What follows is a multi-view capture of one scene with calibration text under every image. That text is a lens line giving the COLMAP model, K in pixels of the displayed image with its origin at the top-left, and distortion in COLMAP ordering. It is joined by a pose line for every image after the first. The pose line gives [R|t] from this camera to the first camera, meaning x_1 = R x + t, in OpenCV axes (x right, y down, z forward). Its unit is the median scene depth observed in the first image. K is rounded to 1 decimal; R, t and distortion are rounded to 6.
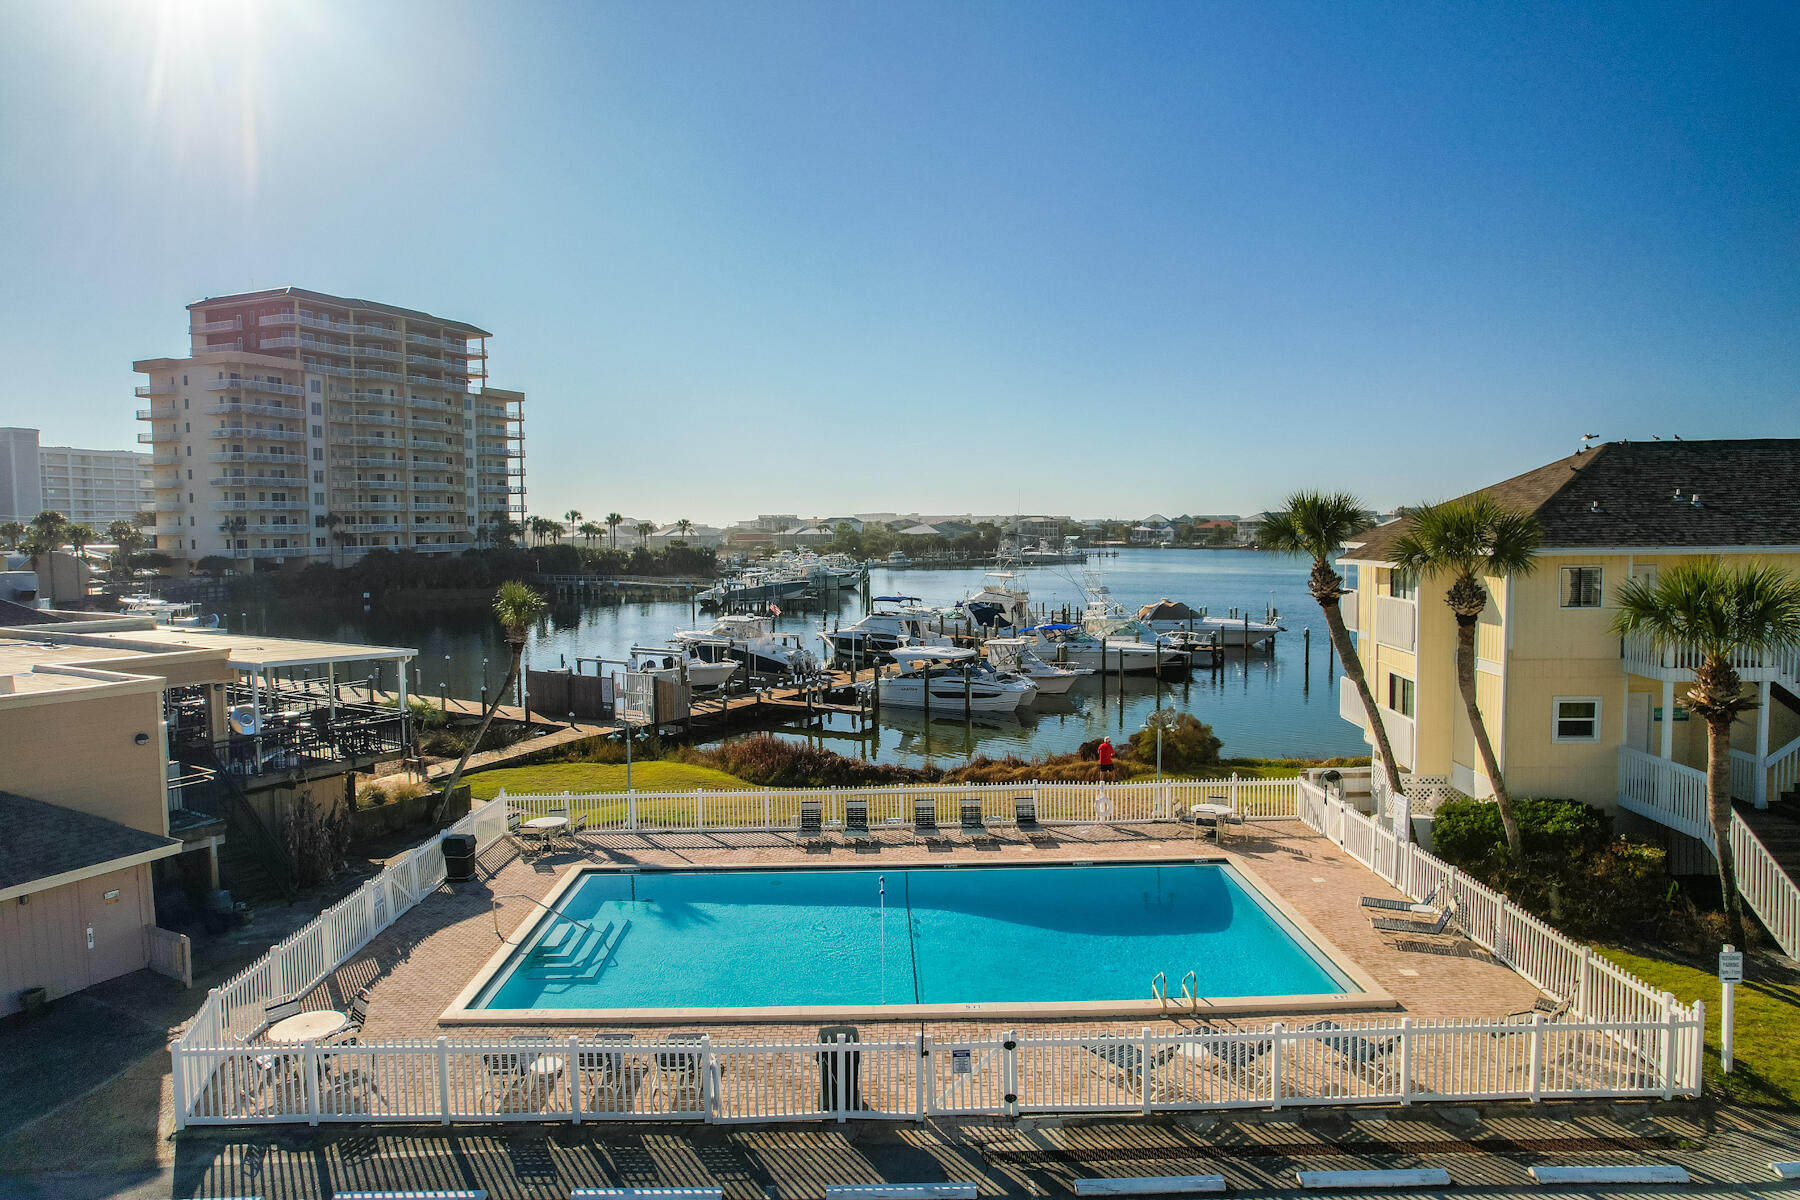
lens RADIAL K [[1150.7, 0, 882.9], [0, 1150.7, 606.3], [0, 0, 1]] dist [-0.072738, 0.072562]
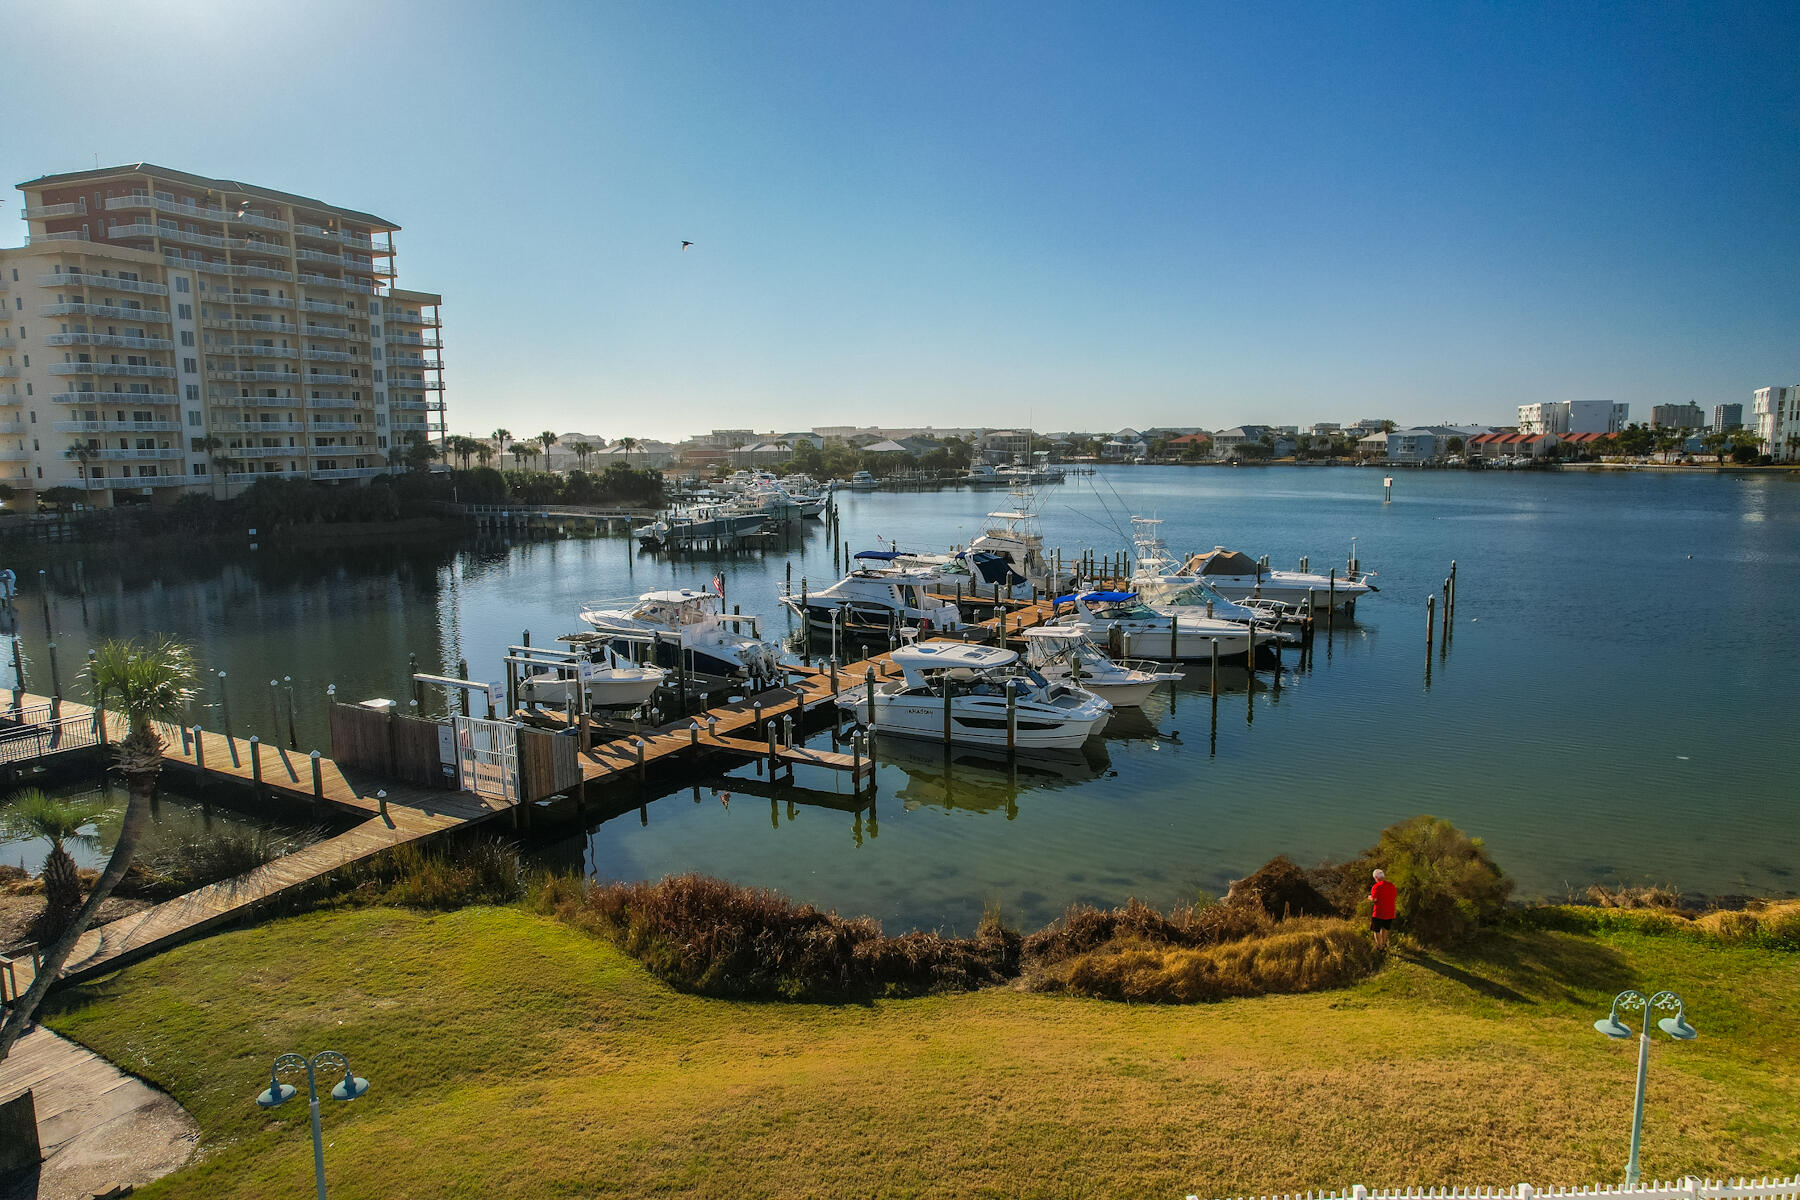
lens RADIAL K [[1150.7, 0, 882.9], [0, 1150.7, 606.3], [0, 0, 1]] dist [-0.072738, 0.072562]
pose [[0.999318, -0.008264, 0.035981, -0.007942], [0.005539, 0.997154, 0.075191, -0.014182], [-0.036500, -0.074940, 0.996520, 0.116727]]
